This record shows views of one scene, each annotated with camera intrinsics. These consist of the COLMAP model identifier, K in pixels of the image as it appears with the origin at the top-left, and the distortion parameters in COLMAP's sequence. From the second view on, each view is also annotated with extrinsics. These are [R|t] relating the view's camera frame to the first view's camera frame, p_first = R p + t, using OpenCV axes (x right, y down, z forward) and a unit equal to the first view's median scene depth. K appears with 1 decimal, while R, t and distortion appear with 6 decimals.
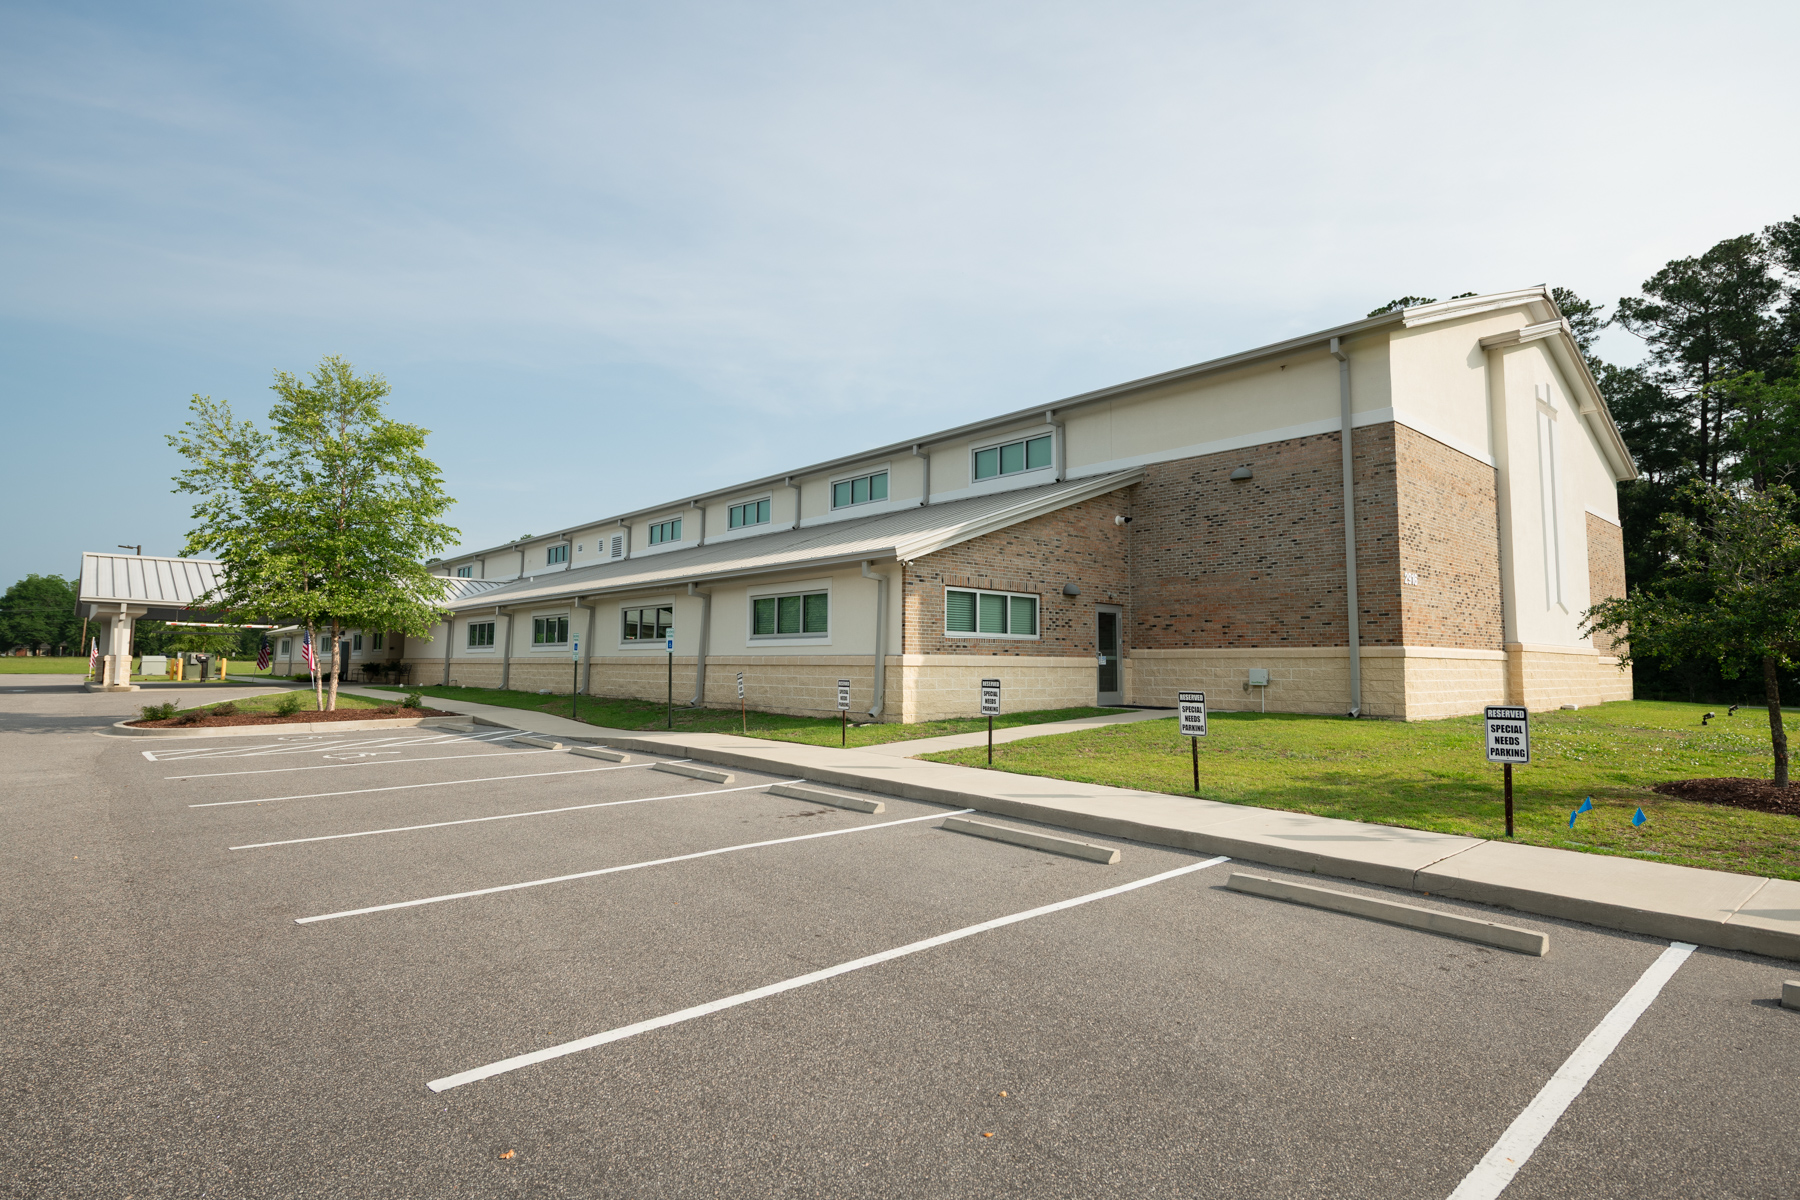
lens RADIAL K [[920.4, 0, 900.0], [0, 920.4, 600.0], [0, 0, 1]] dist [0.005636, 0.000048]
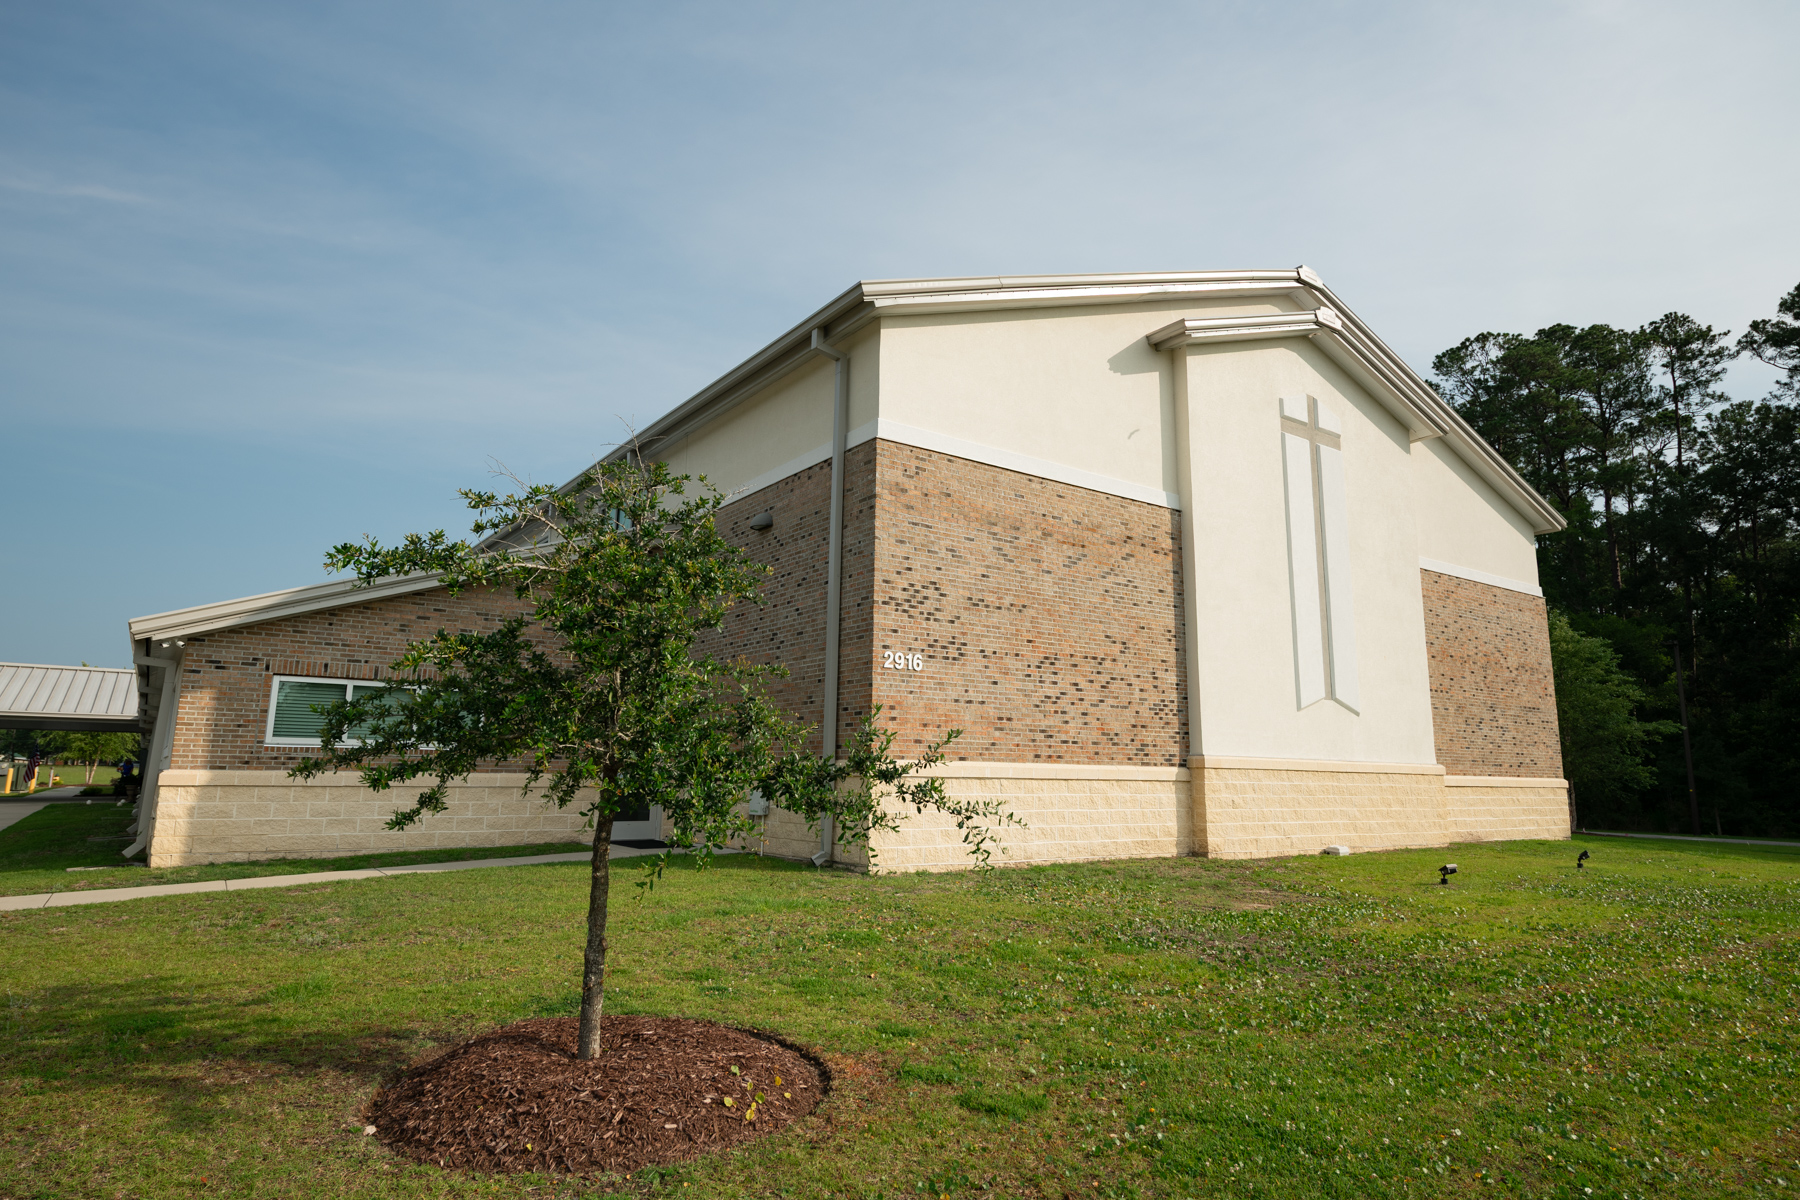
lens RADIAL K [[1031.1, 0, 900.0], [0, 1031.1, 600.0], [0, 0, 1]] dist [0.013358, -0.001164]
pose [[0.993726, -0.013005, -0.111083, 0.556936], [0.001764, 0.994916, -0.100692, 0.008084], [0.111828, 0.099864, 0.988697, 0.204225]]
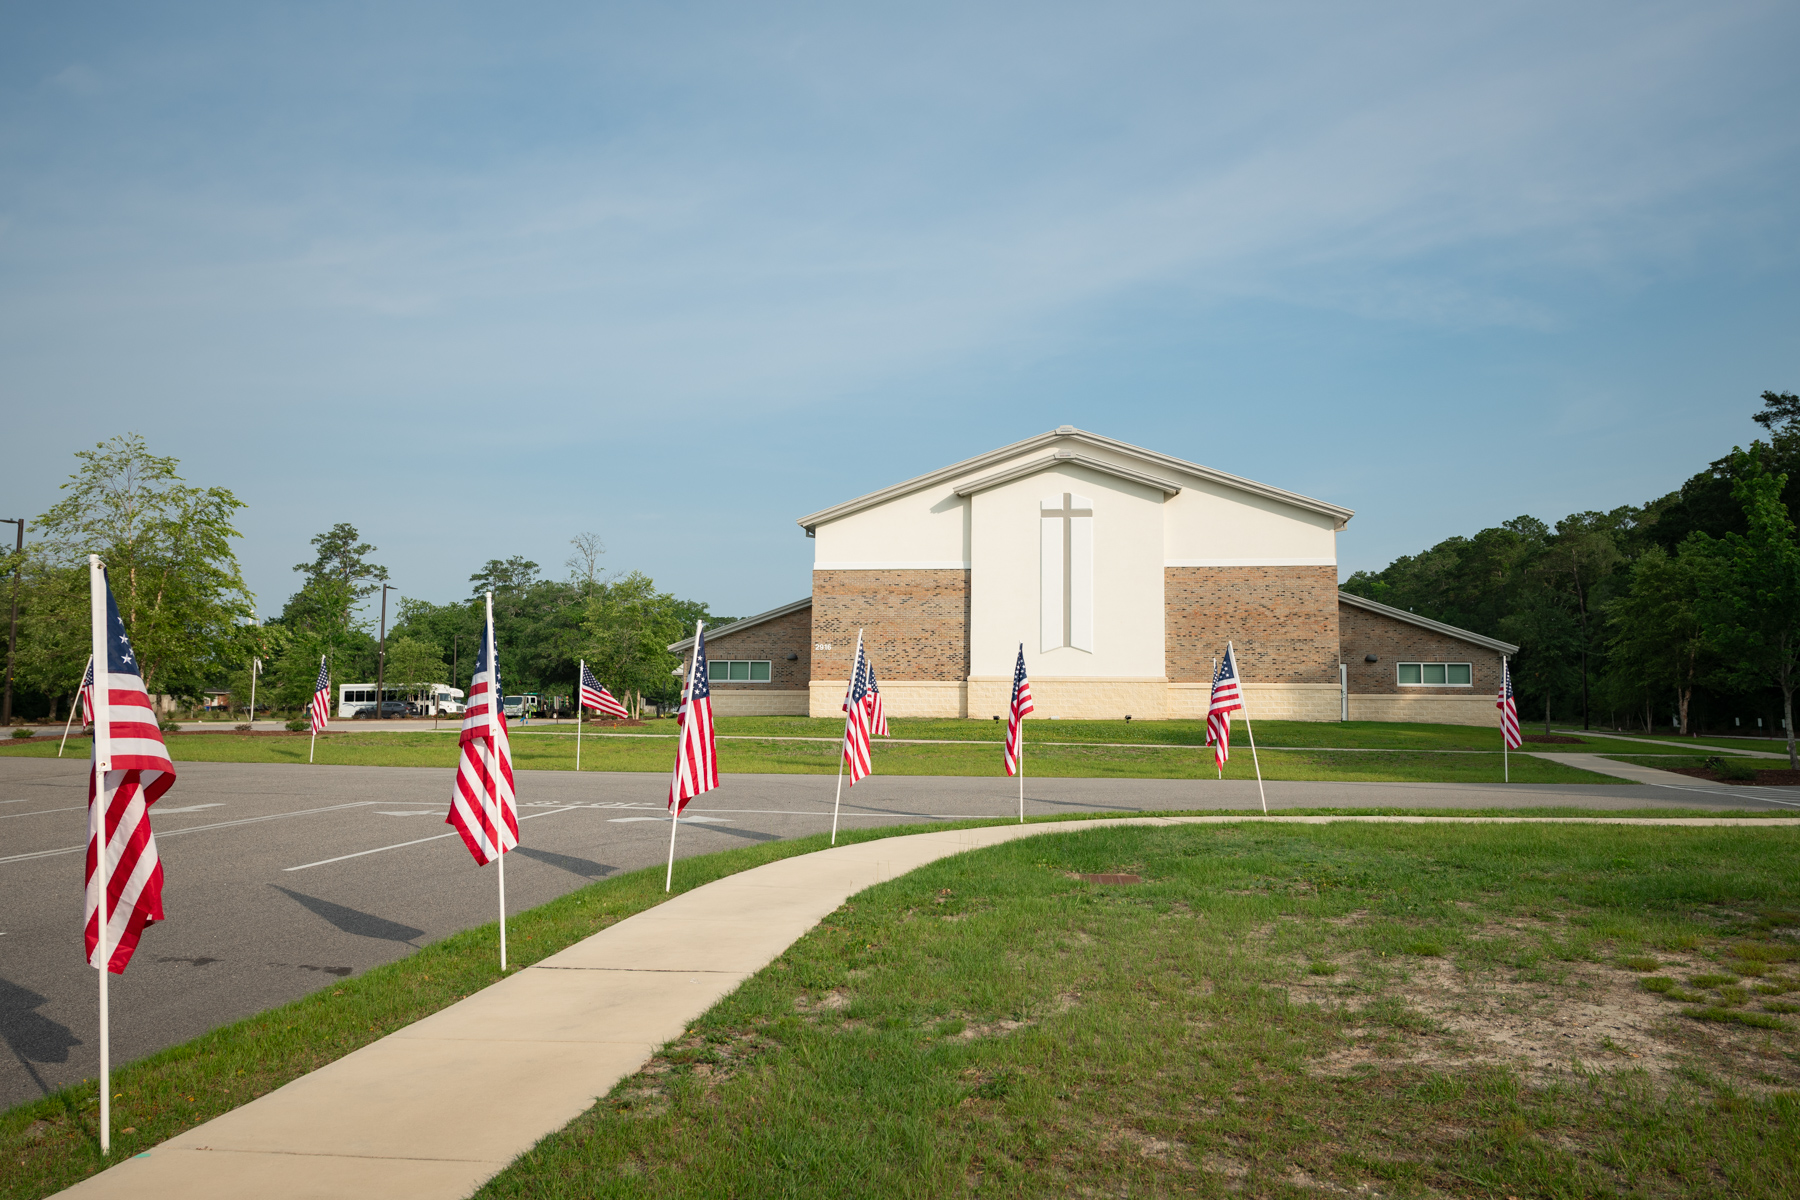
lens RADIAL K [[1208.8, 0, 932.9], [0, 1208.8, 628.4], [0, 0, 1]] dist [0.027674, -0.000440]
pose [[0.641534, -0.058781, -0.764840, 2.378191], [0.050428, 0.998135, -0.034412, 0.033821], [0.765436, -0.016493, 0.643301, -0.445235]]
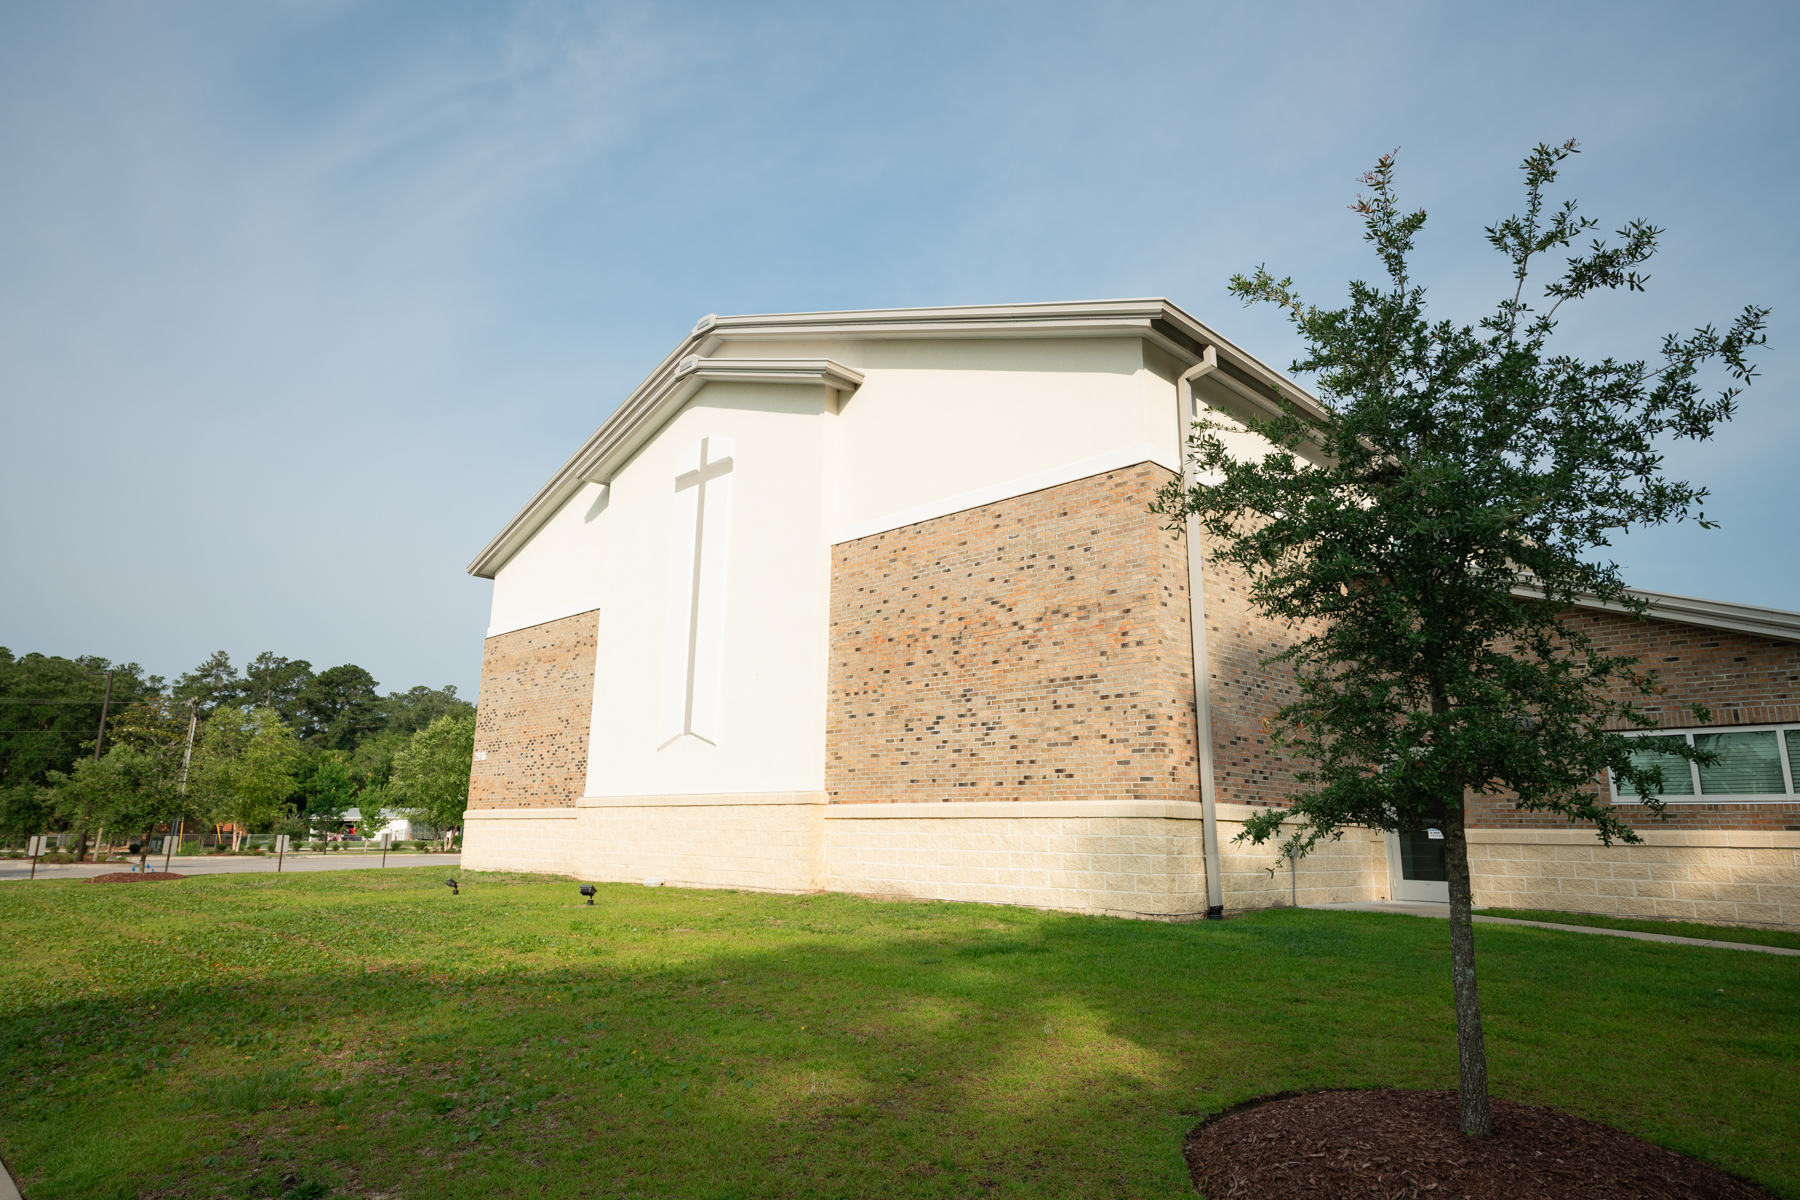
lens RADIAL K [[1064.9, 0, 900.0], [0, 1064.9, 600.0], [0, 0, 1]] dist [0.012990, -0.000077]
pose [[0.052610, -0.221404, -0.973762, 1.817210], [0.058441, 0.974124, -0.218329, 0.108020], [0.996904, -0.045422, 0.064187, 1.308027]]
